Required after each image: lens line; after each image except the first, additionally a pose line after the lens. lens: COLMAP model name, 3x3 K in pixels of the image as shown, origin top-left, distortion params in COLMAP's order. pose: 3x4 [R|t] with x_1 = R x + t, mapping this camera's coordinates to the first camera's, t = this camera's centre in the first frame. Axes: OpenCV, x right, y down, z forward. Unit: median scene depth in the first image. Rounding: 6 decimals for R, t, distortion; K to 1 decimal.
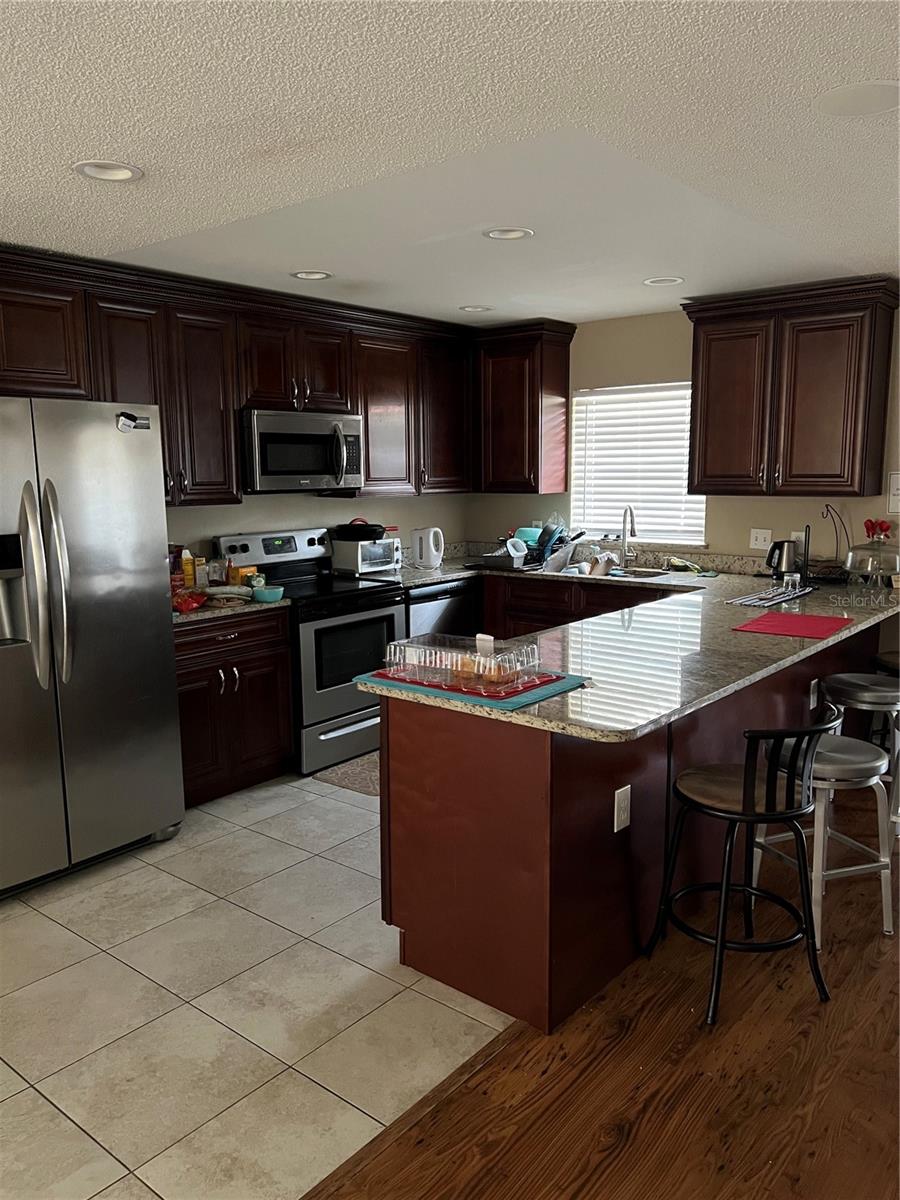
lens RADIAL K [[907.2, 0, 450.0], [0, 907.2, 600.0], [0, 0, 1]] dist [0.018501, -0.009240]
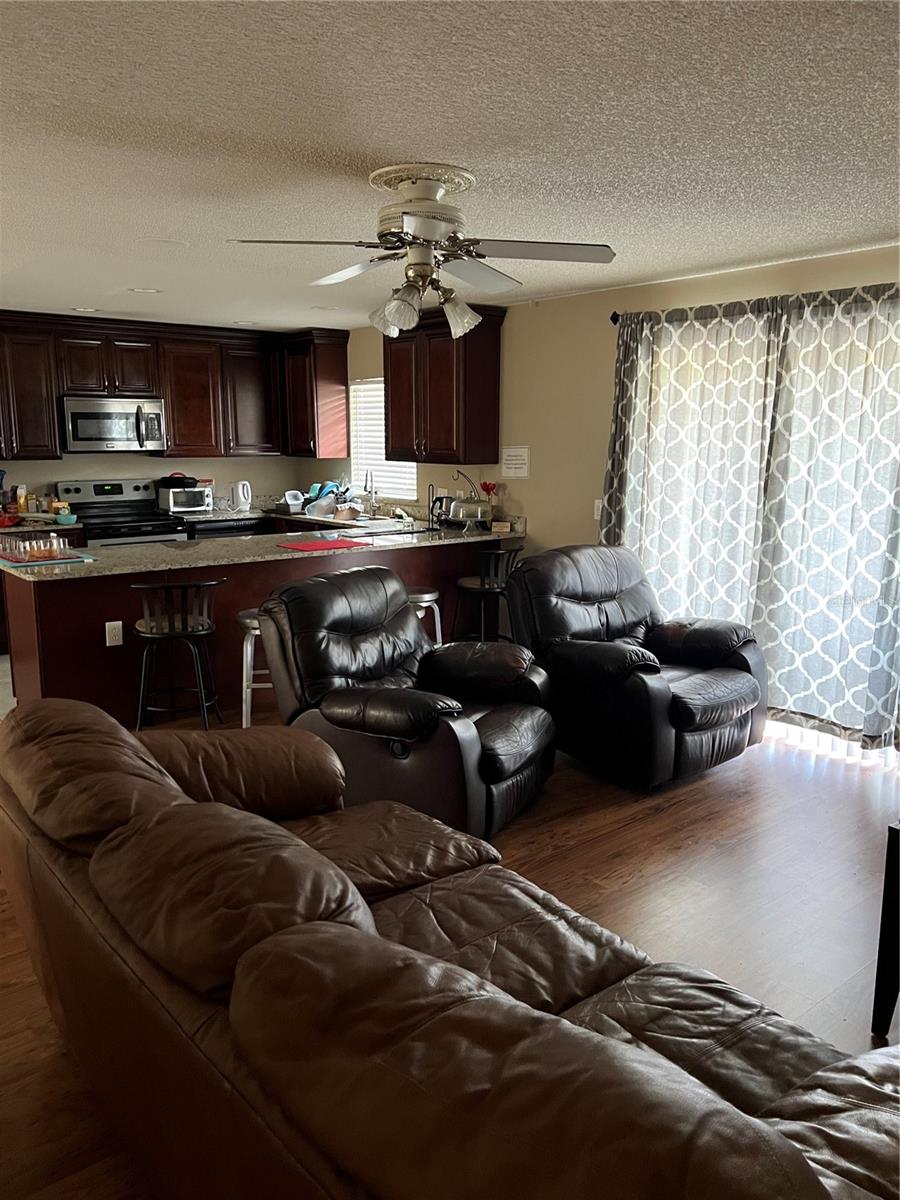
lens RADIAL K [[907.2, 0, 450.0], [0, 907.2, 600.0], [0, 0, 1]] dist [0.018501, -0.009240]
pose [[0.979791, 0.050819, -0.193459, 0.599504], [-0.043956, 0.998248, 0.039603, 0.032367], [0.195132, -0.030299, 0.980309, -0.305097]]
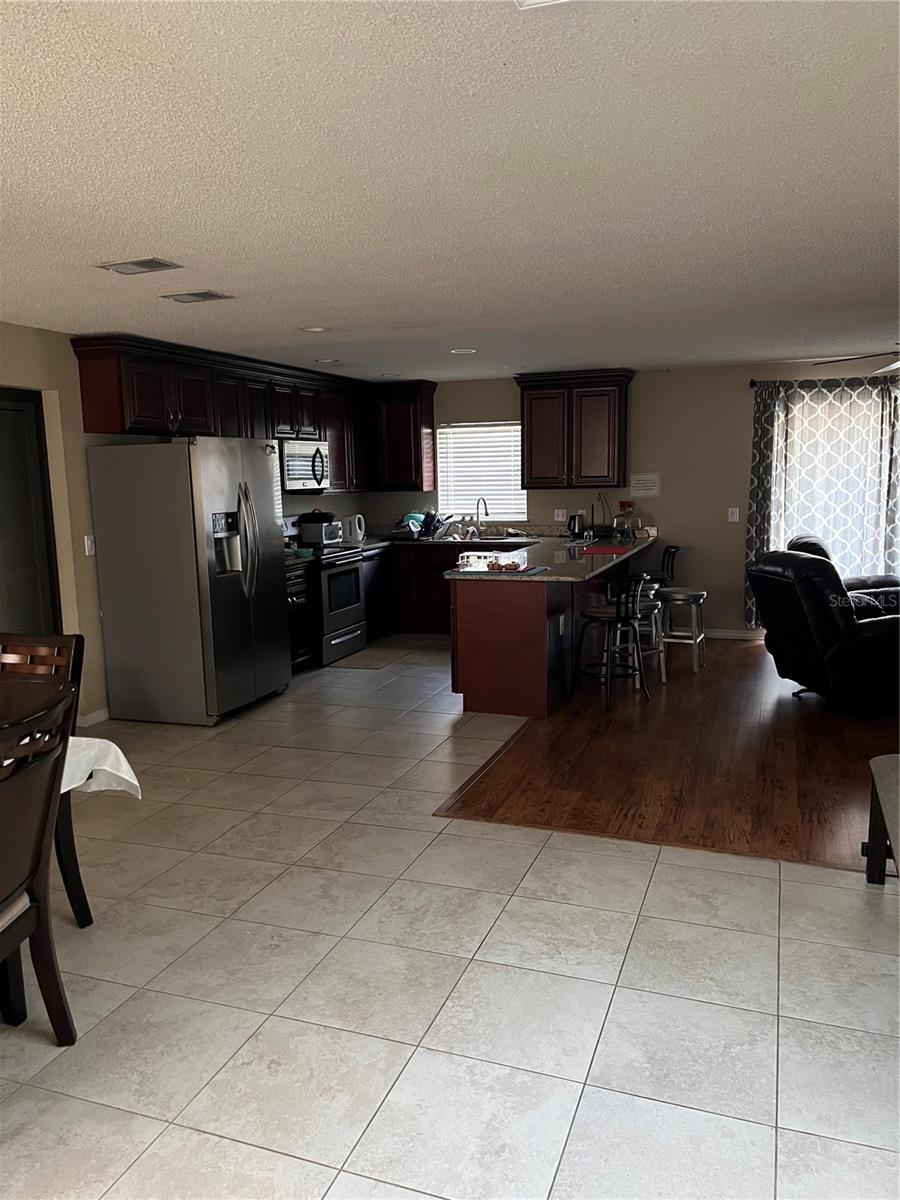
lens RADIAL K [[896.4, 0, 450.0], [0, 896.4, 600.0], [0, 0, 1]] dist [-0.003430, -0.001374]
pose [[0.945147, -0.055852, 0.321835, -0.384760], [0.059053, 0.998255, -0.000184, 0.076030], [-0.321263, 0.019179, 0.946796, -0.491302]]
